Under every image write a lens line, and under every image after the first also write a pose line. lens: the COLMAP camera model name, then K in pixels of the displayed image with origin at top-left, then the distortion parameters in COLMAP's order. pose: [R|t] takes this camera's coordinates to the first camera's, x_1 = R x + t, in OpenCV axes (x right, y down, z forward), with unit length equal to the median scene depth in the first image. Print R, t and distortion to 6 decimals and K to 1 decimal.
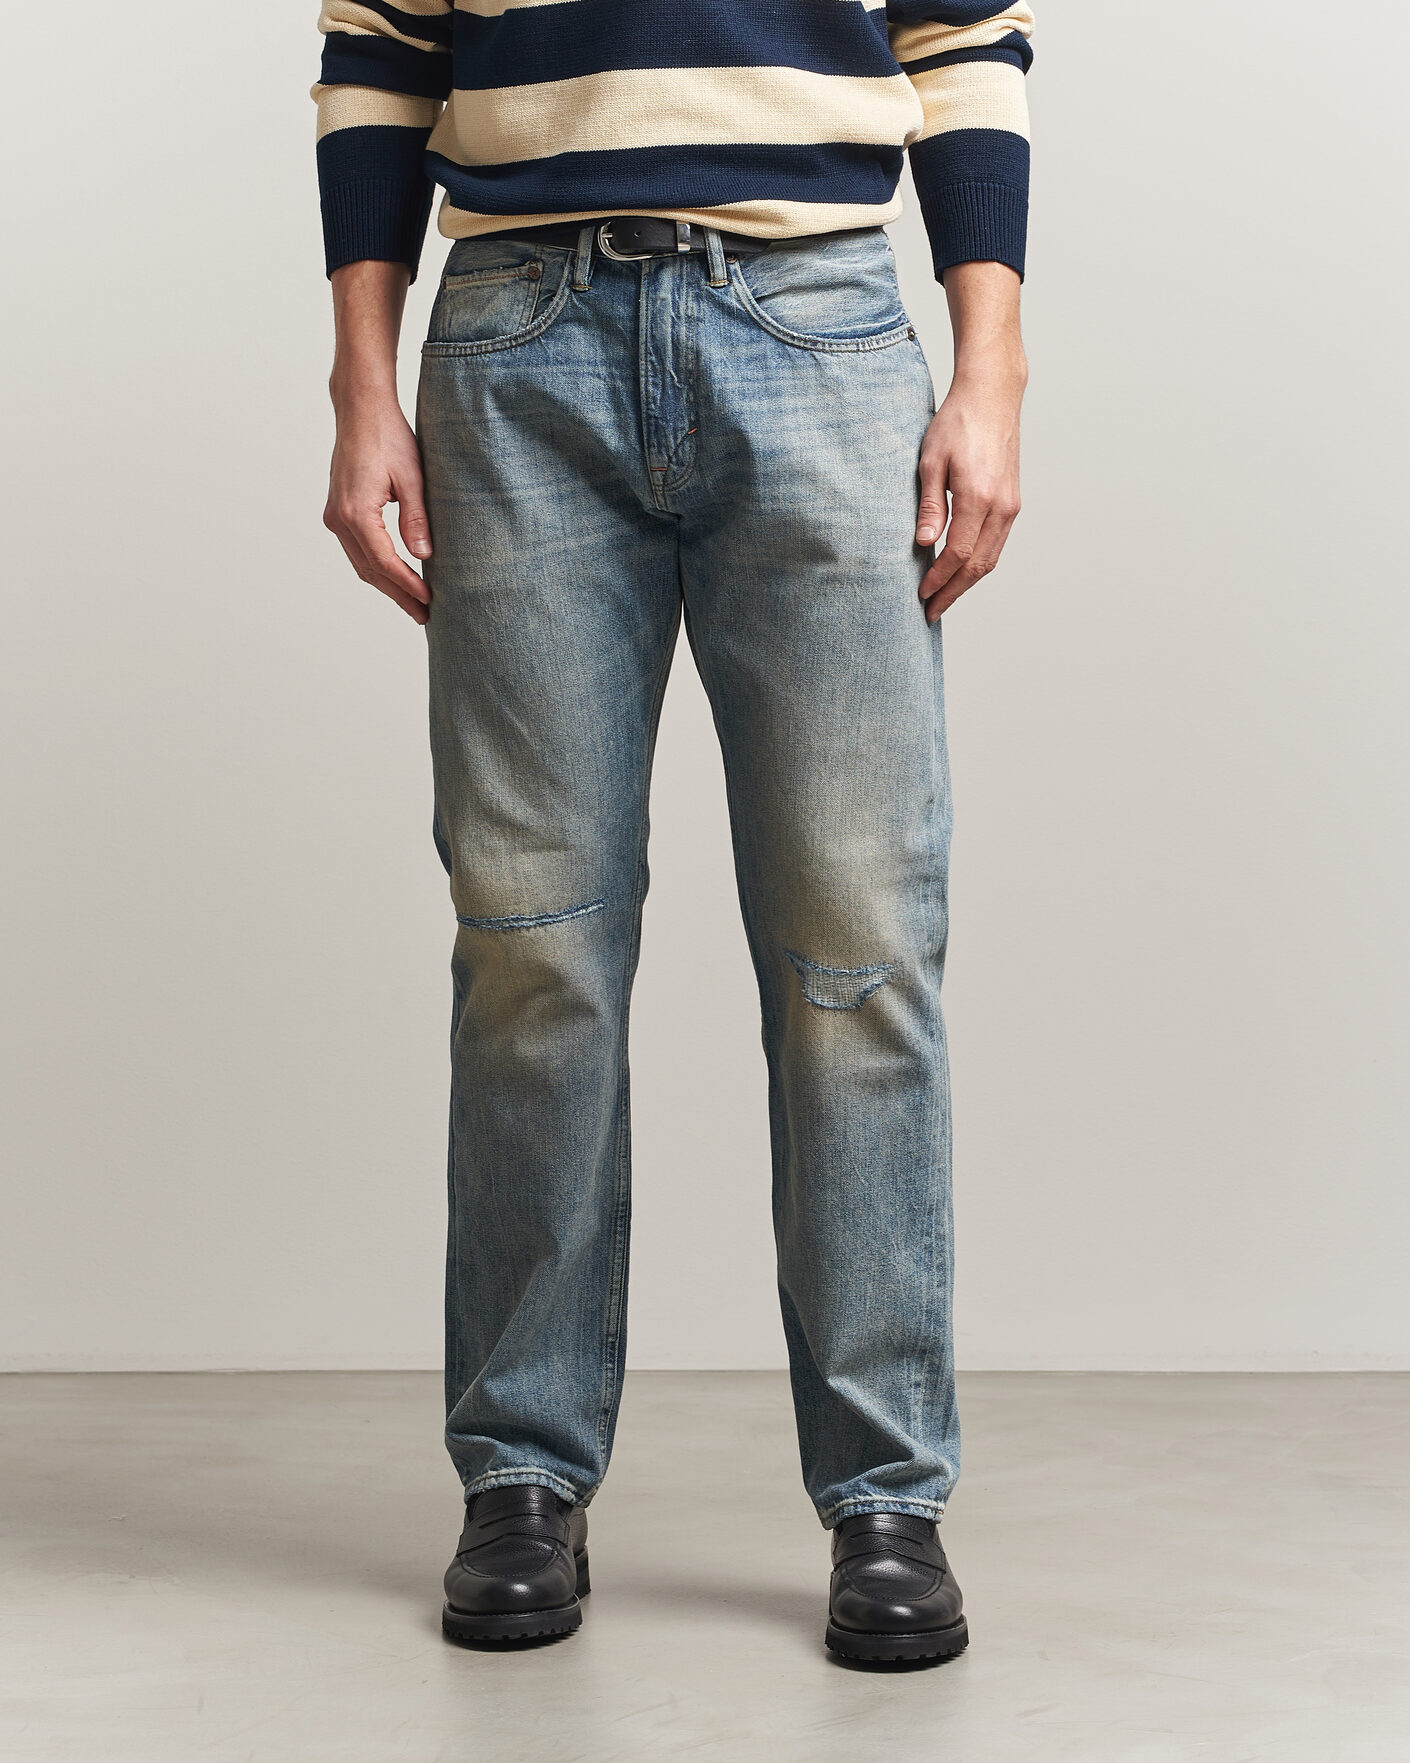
lens RADIAL K [[4830.7, 0, 704.3], [0, 4830.7, 1054.8], [0, 0, 1]] dist [-1.288949, 8.990427]
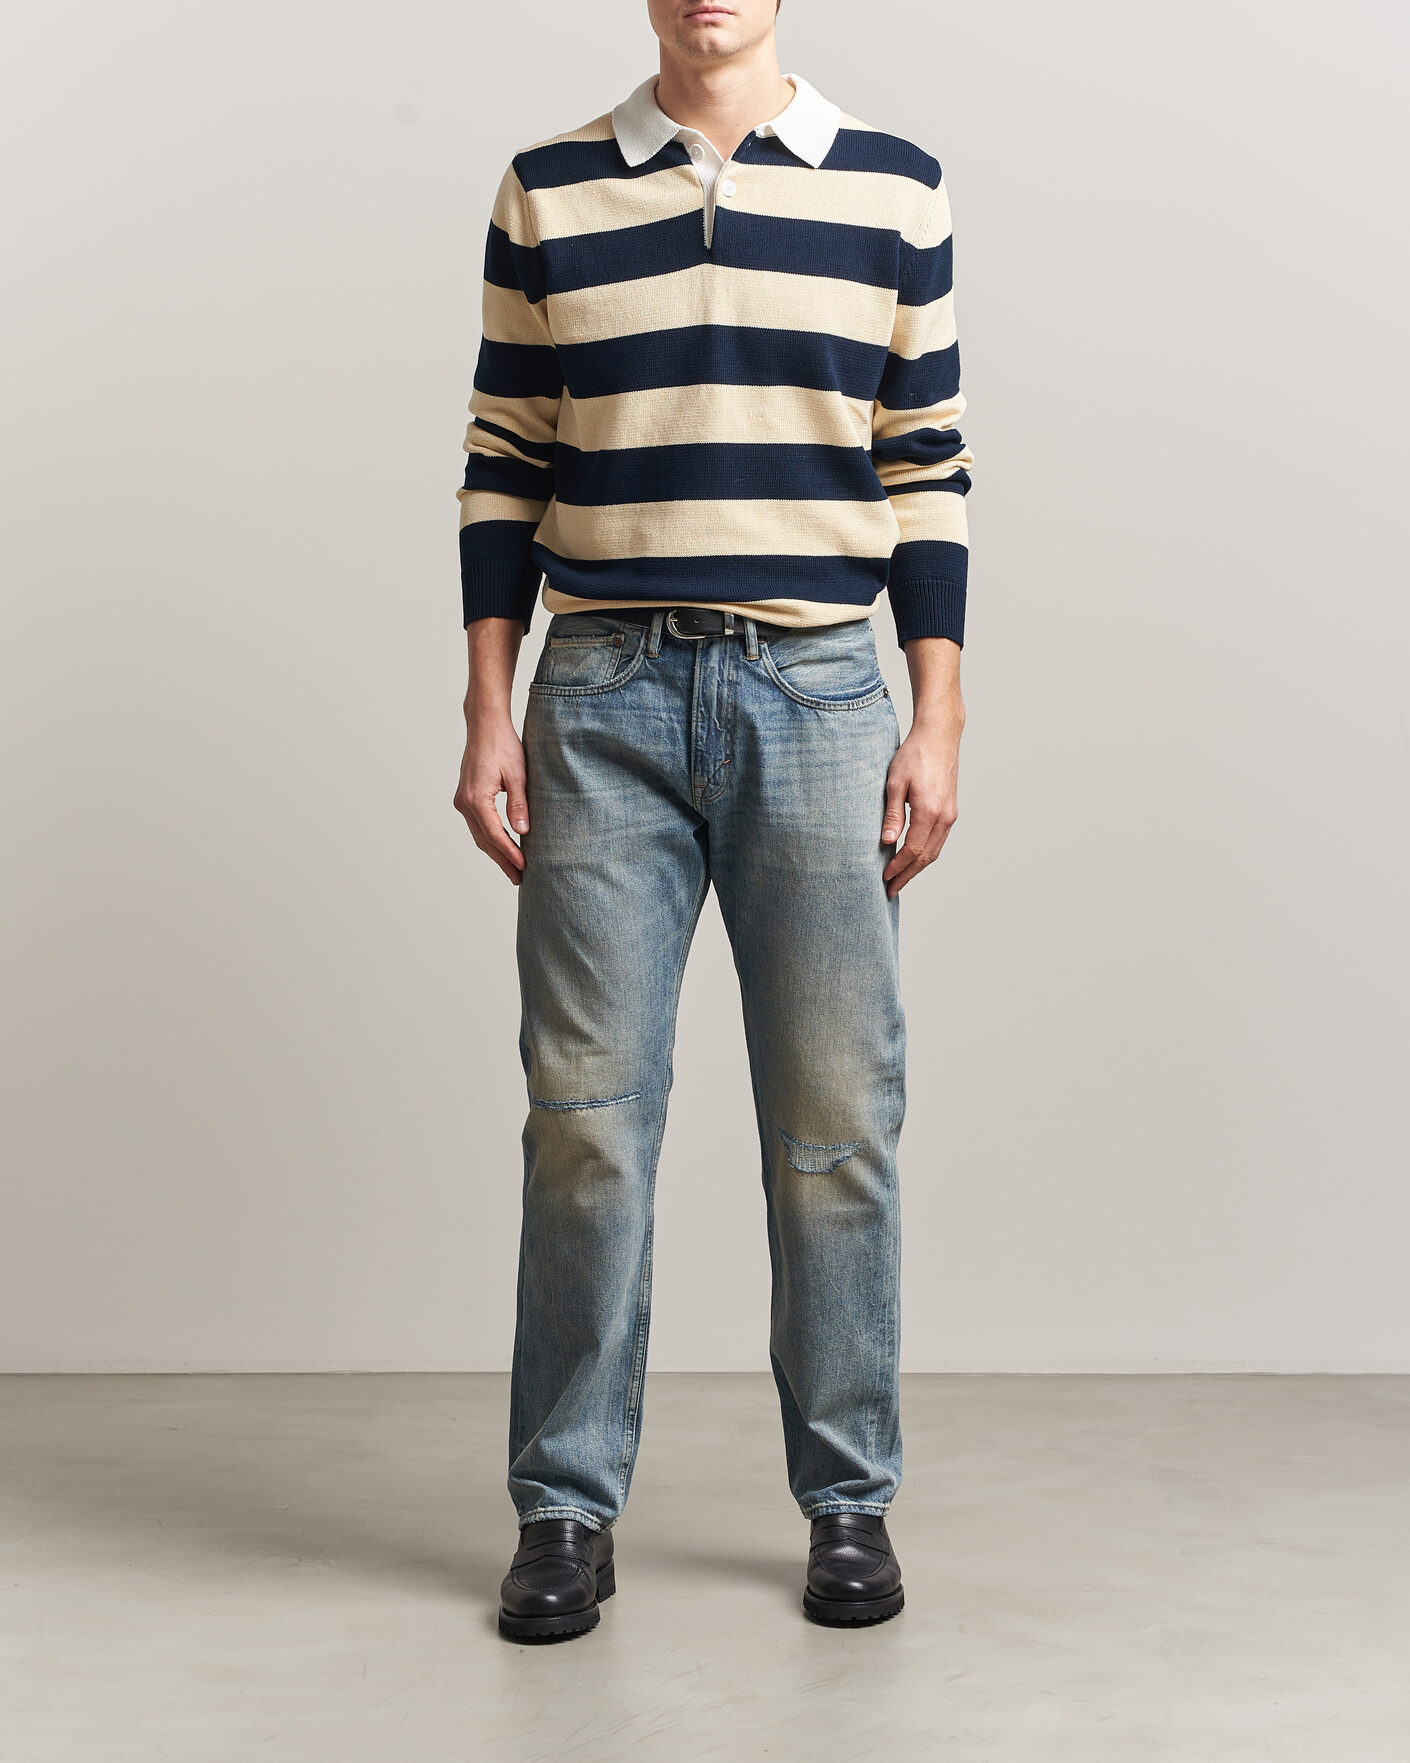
lens RADIAL K [[4624.3, 0, 705.0], [0, 4624.3, 881.5], [0, 0, 1]] dist [-1.405584, 7.419728]
pose [[0.999585, 0.020992, 0.019745, -0.035565], [-0.019419, 0.996861, -0.076757, 0.010422], [-0.021294, 0.076341, 0.996854, -0.368787]]
